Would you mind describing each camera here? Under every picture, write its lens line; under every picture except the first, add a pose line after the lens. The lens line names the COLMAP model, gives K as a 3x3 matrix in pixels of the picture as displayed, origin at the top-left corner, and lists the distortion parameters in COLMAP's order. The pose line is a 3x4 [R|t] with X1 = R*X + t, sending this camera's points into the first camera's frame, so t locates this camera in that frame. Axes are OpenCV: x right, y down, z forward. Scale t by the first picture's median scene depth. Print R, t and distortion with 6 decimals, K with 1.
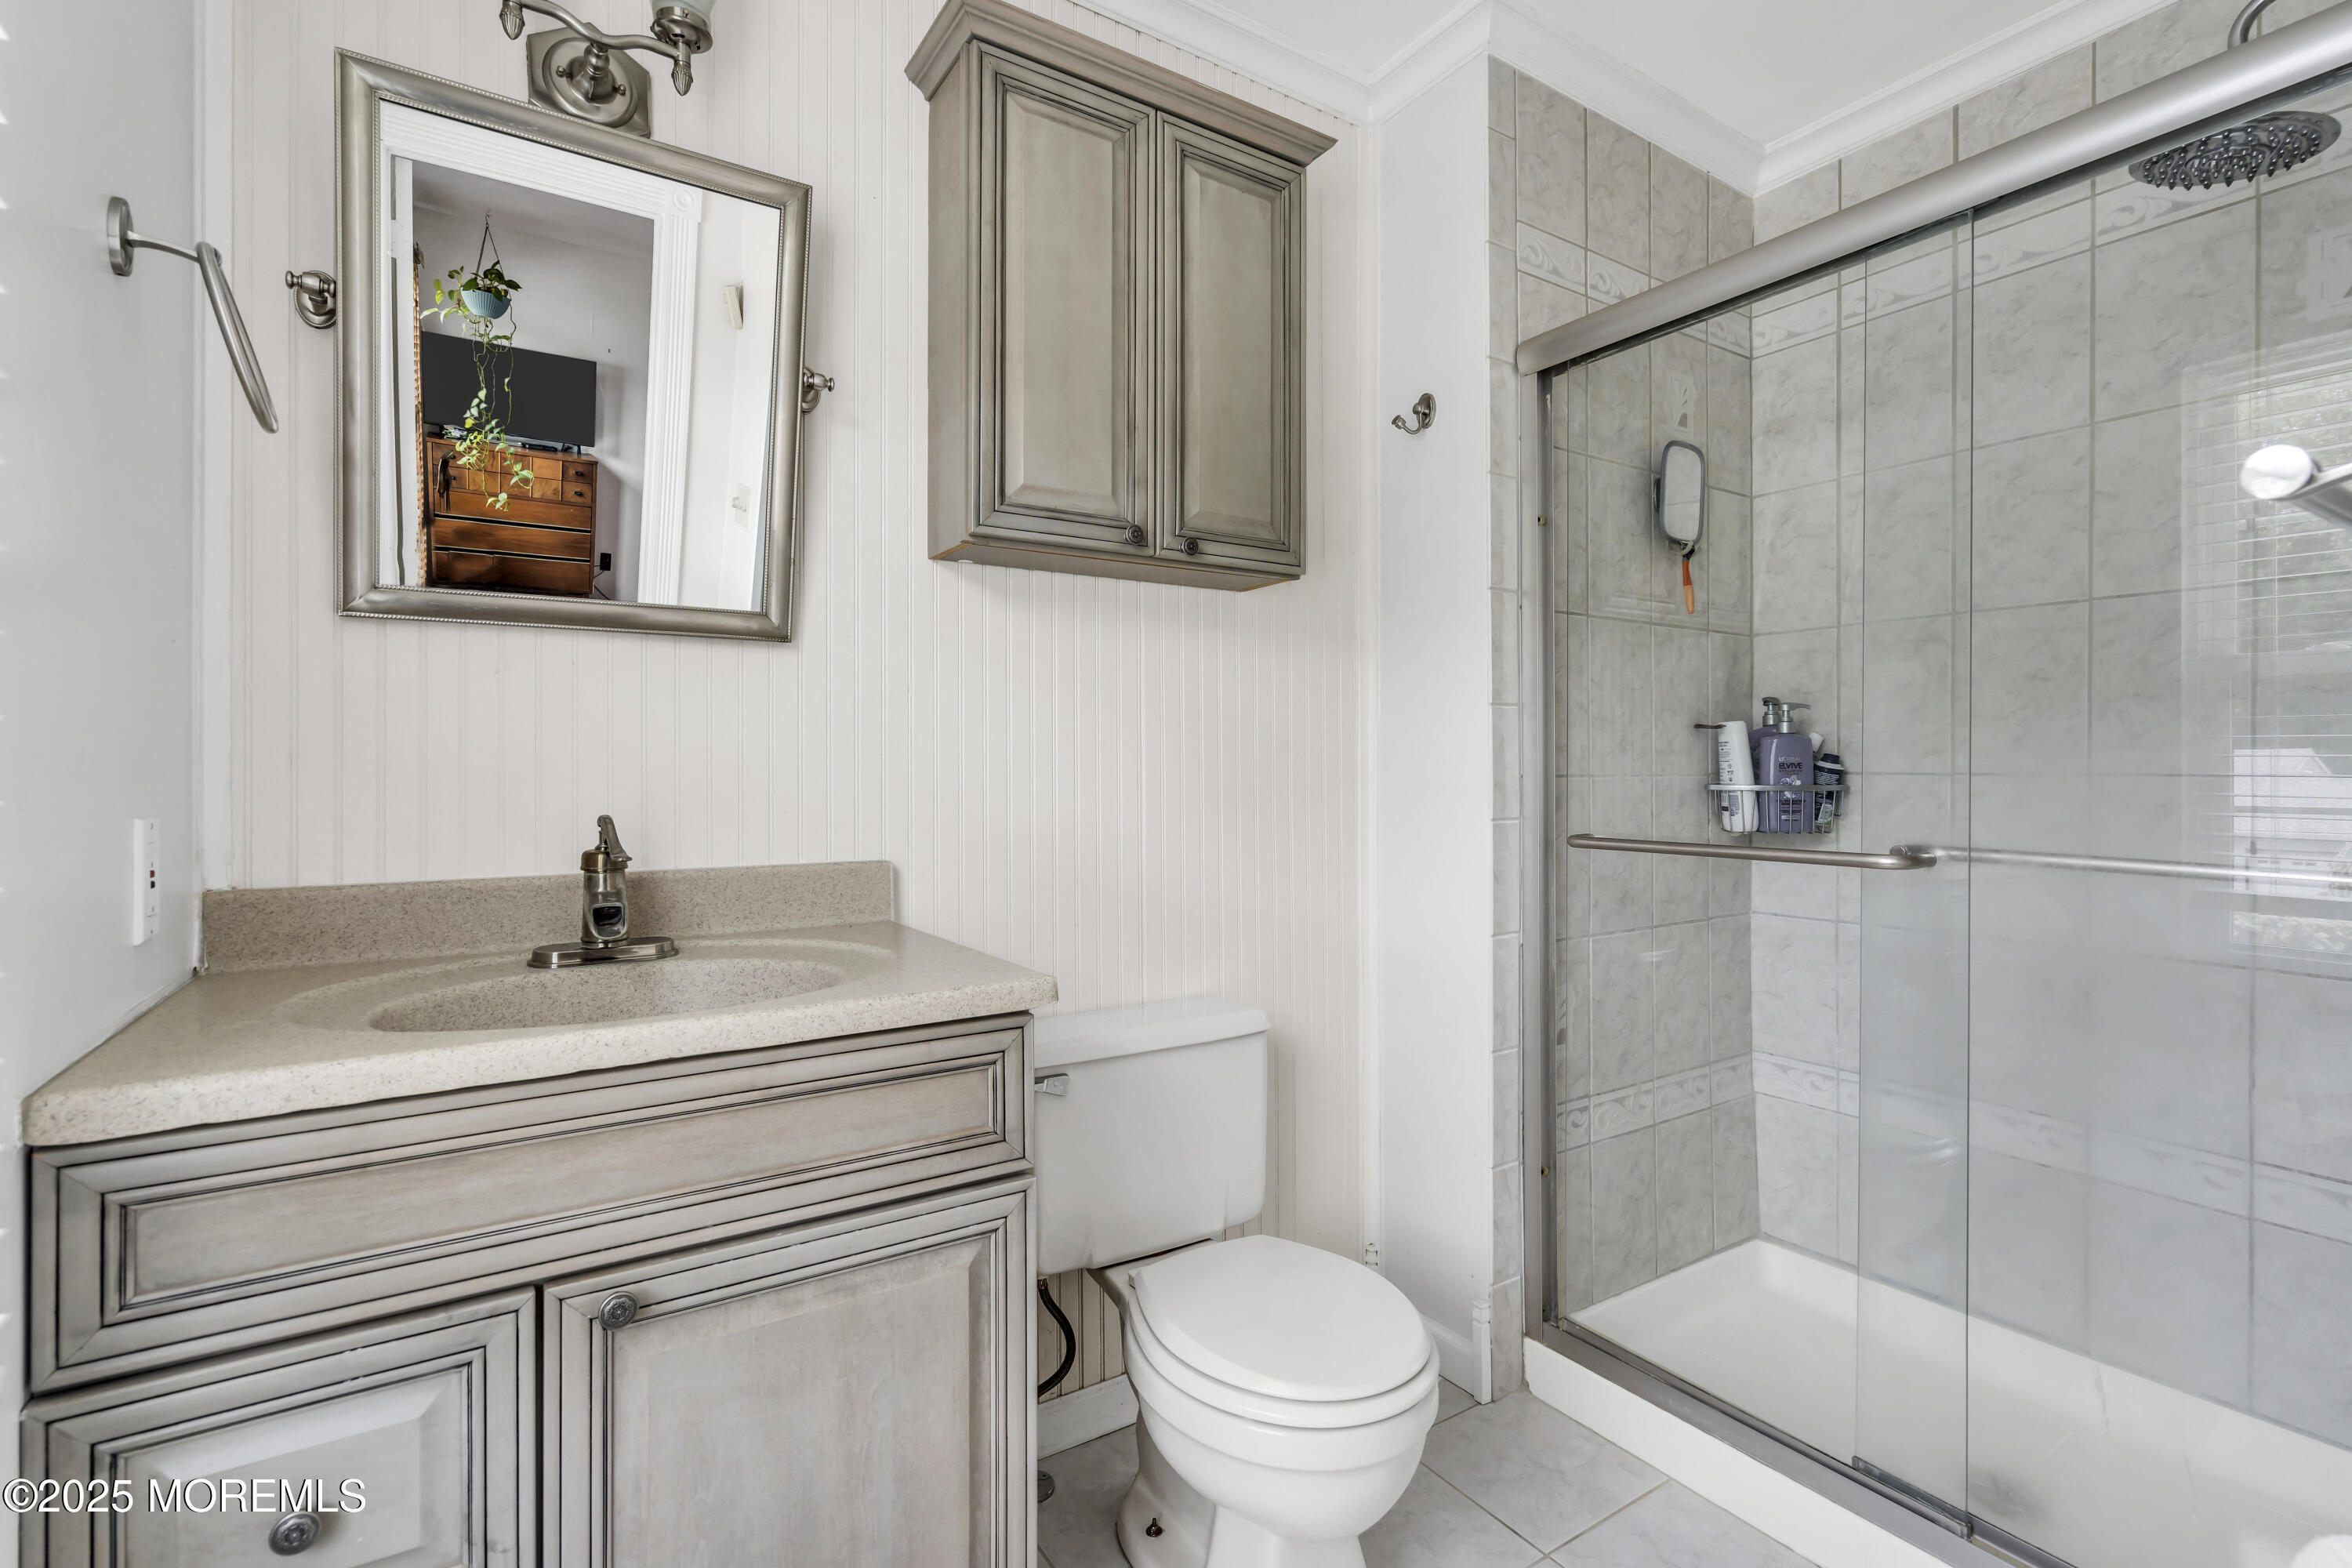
lens RADIAL K [[1077.5, 0, 1178.4], [0, 1077.5, 769.8], [0, 0, 1]] dist [-0.004741, 0.000719]
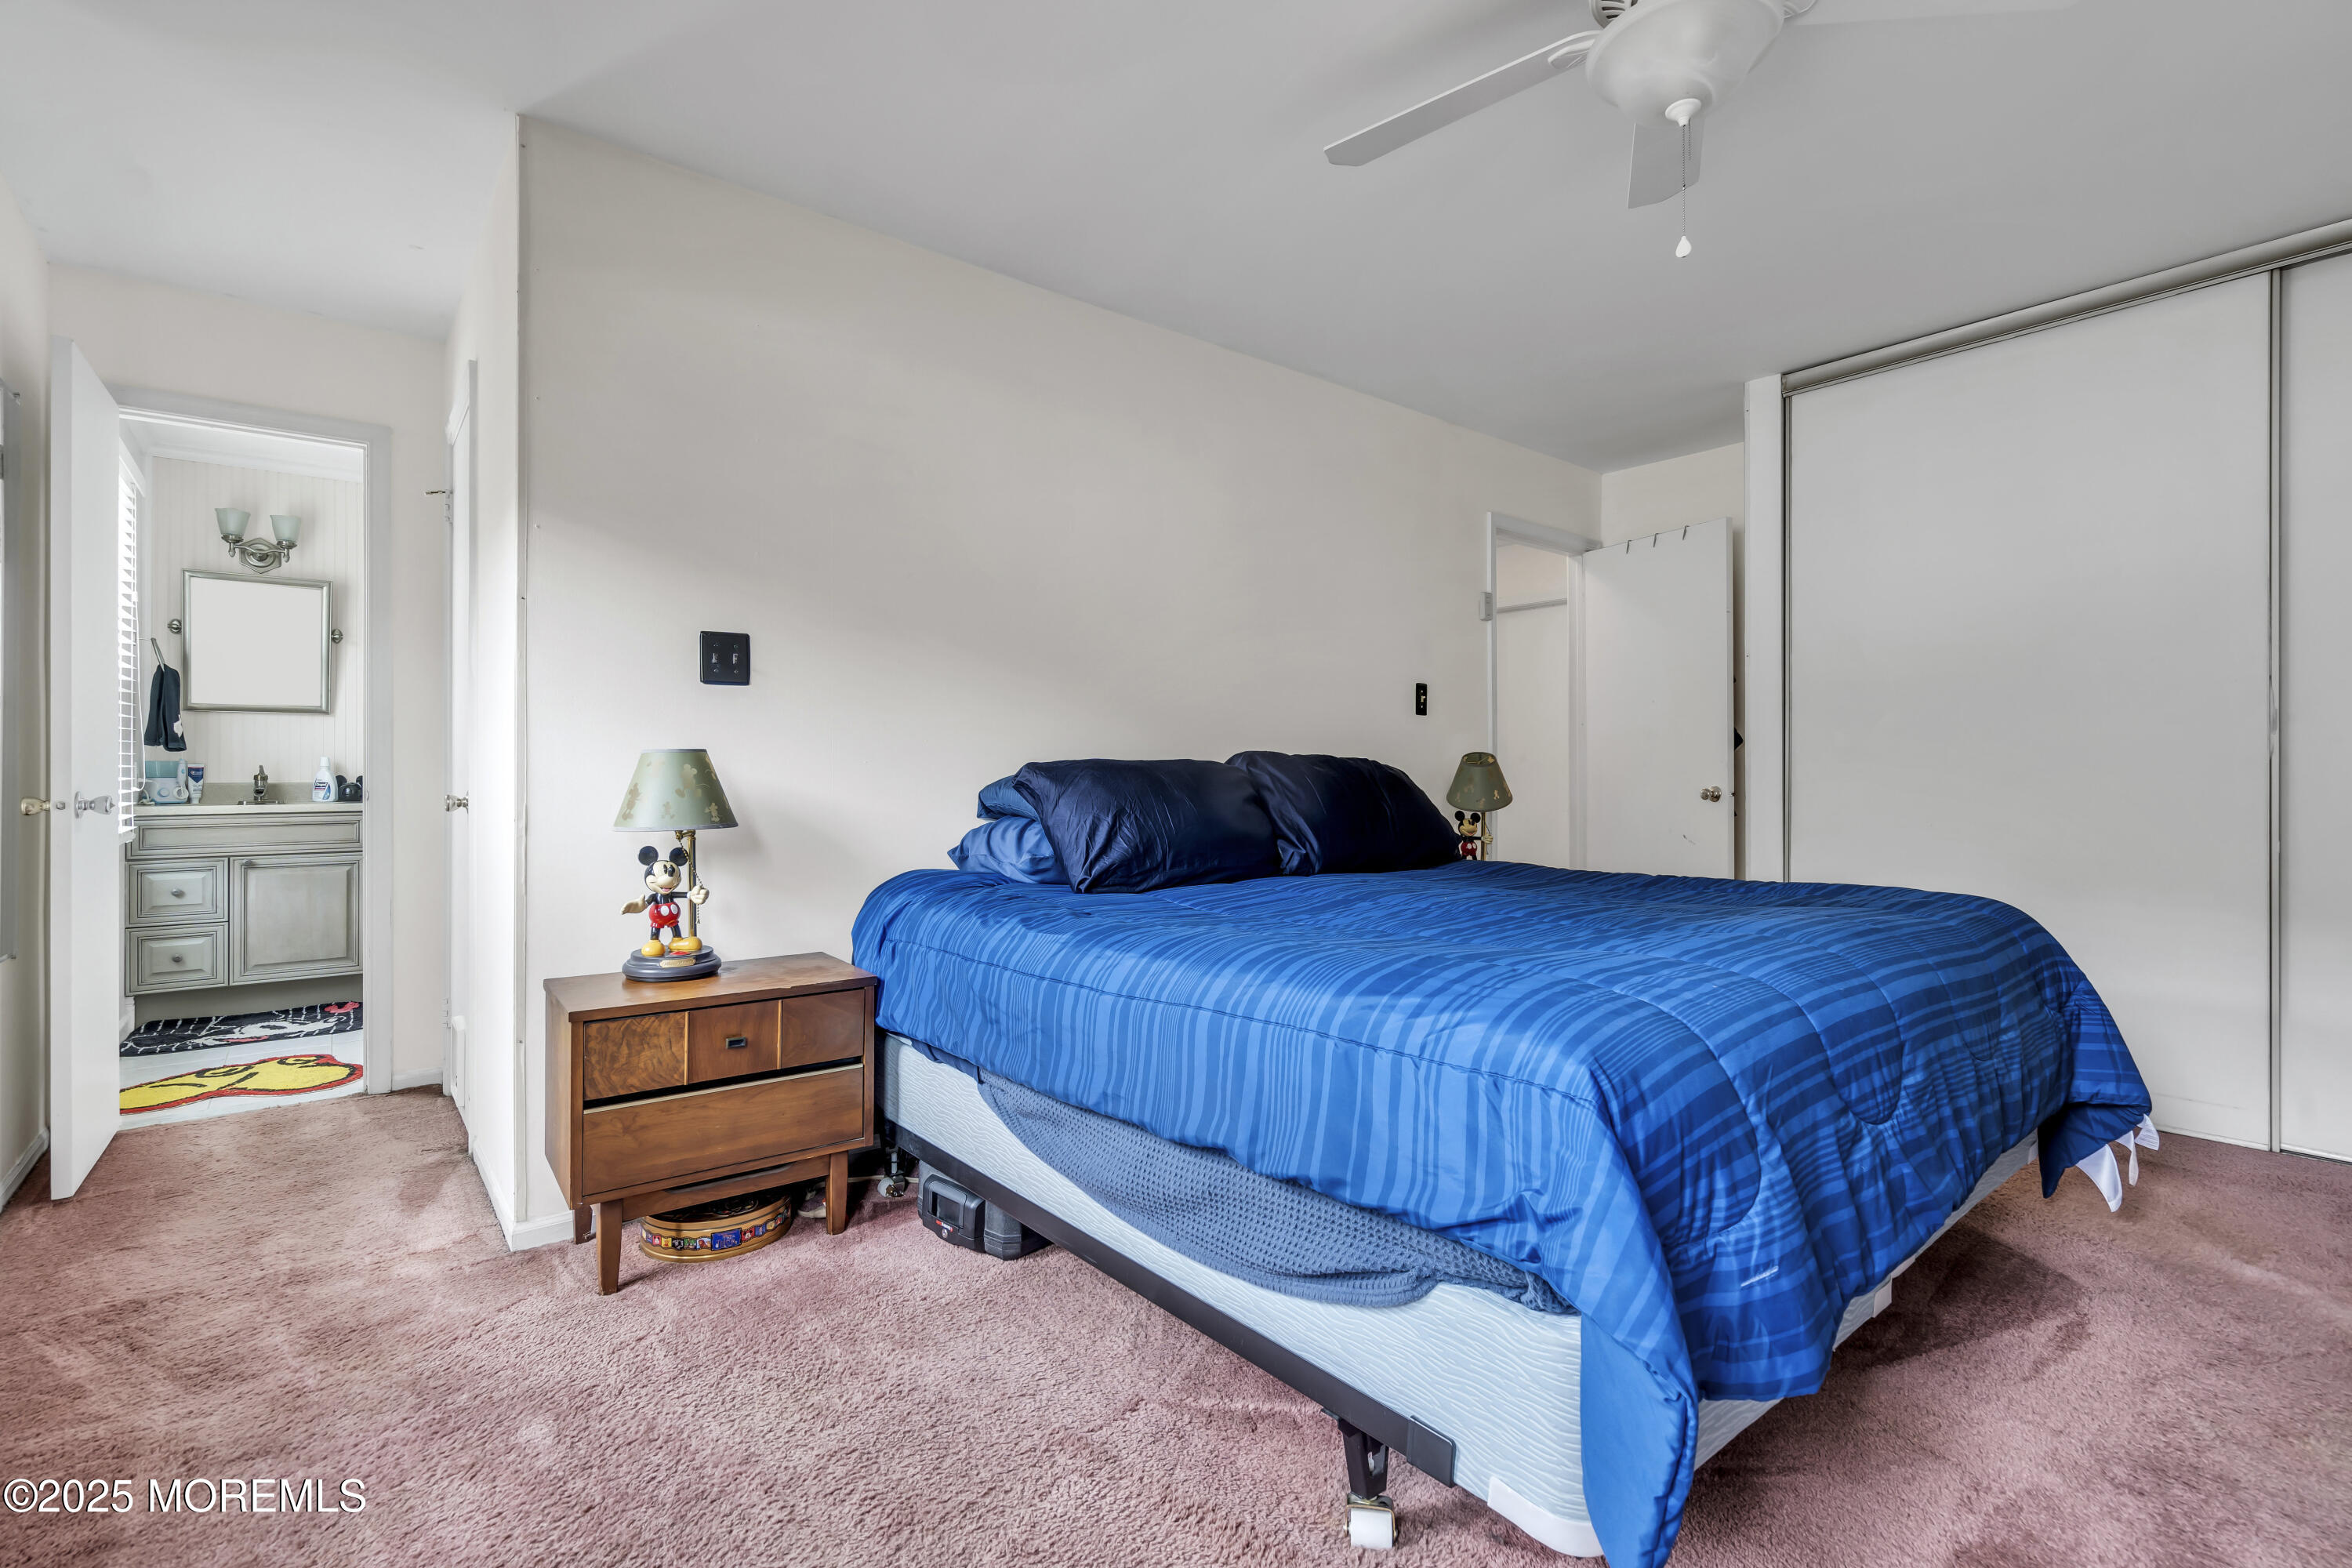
lens RADIAL K [[1077.5, 0, 1178.4], [0, 1077.5, 769.8], [0, 0, 1]] dist [-0.004741, 0.000719]
pose [[0.994348, -0.001427, 0.106164, 2.748225], [0.001417, 0.999999, 0.000176, 0.077130], [-0.106164, -0.000025, 0.994349, -3.729771]]
